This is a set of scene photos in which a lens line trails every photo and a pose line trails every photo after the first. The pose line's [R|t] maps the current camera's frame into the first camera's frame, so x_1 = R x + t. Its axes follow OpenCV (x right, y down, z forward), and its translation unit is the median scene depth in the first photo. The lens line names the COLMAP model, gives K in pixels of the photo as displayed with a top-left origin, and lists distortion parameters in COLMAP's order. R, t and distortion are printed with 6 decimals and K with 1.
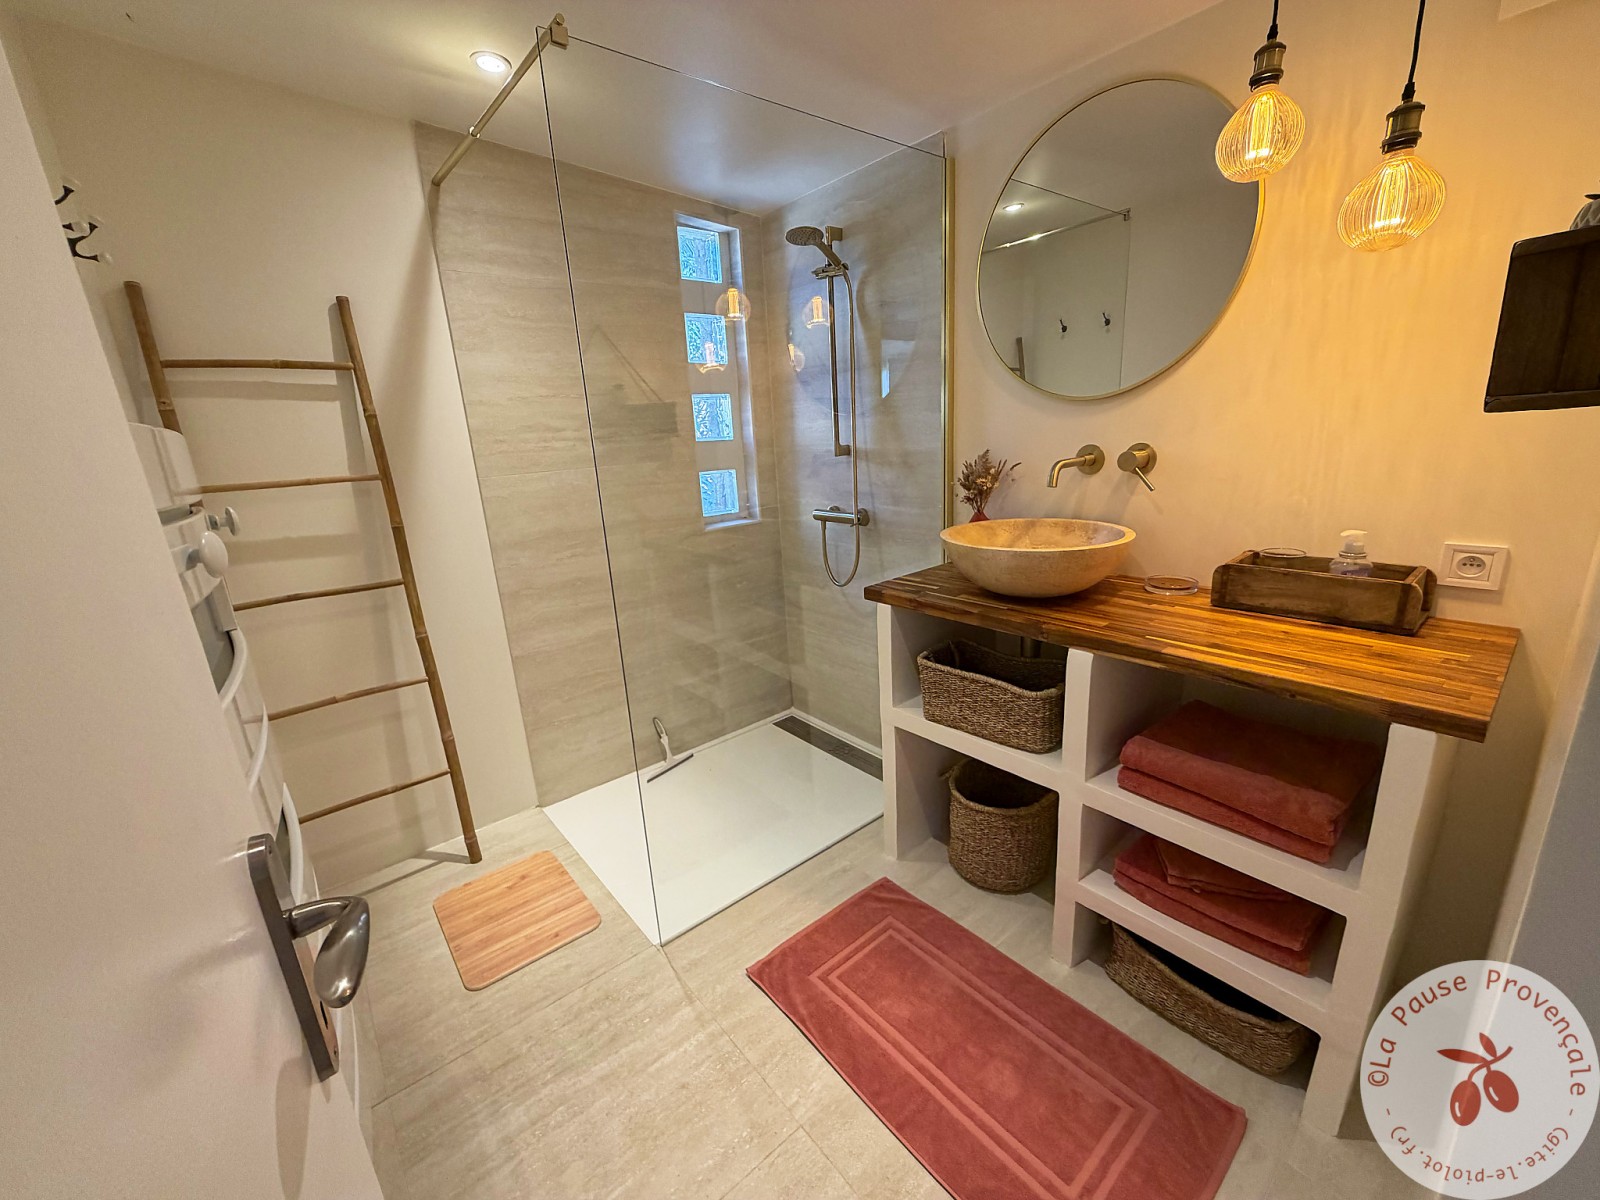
lens RADIAL K [[637.9, 0, 793.7], [0, 637.9, 598.9], [0, 0, 1]] dist [0.000762, 0.000624]
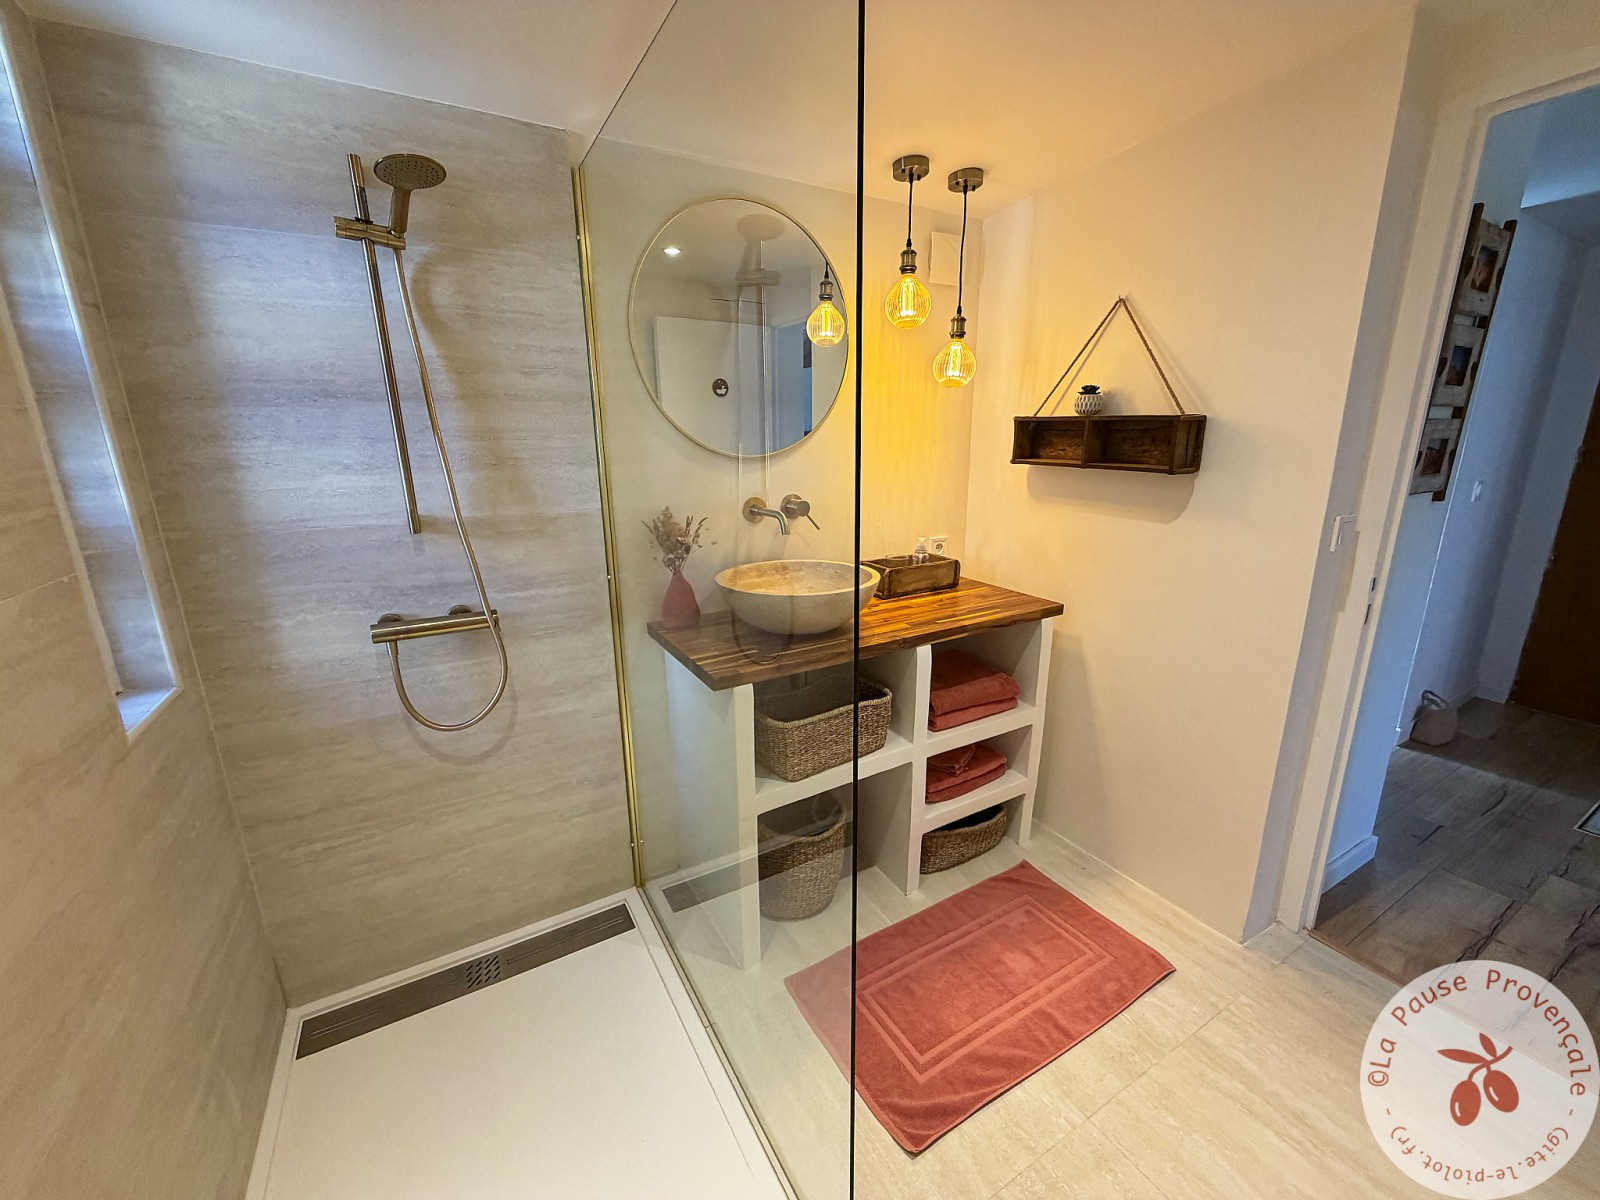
lens RADIAL K [[637.9, 0, 792.8], [0, 637.9, 601.5], [0, 0, 1]] dist [0.000762, 0.000624]
pose [[0.167777, -0.191973, 0.966952, -0.777482], [0.264674, 0.953616, 0.143402, -0.242700], [-0.949631, 0.231868, 0.210806, 0.854828]]
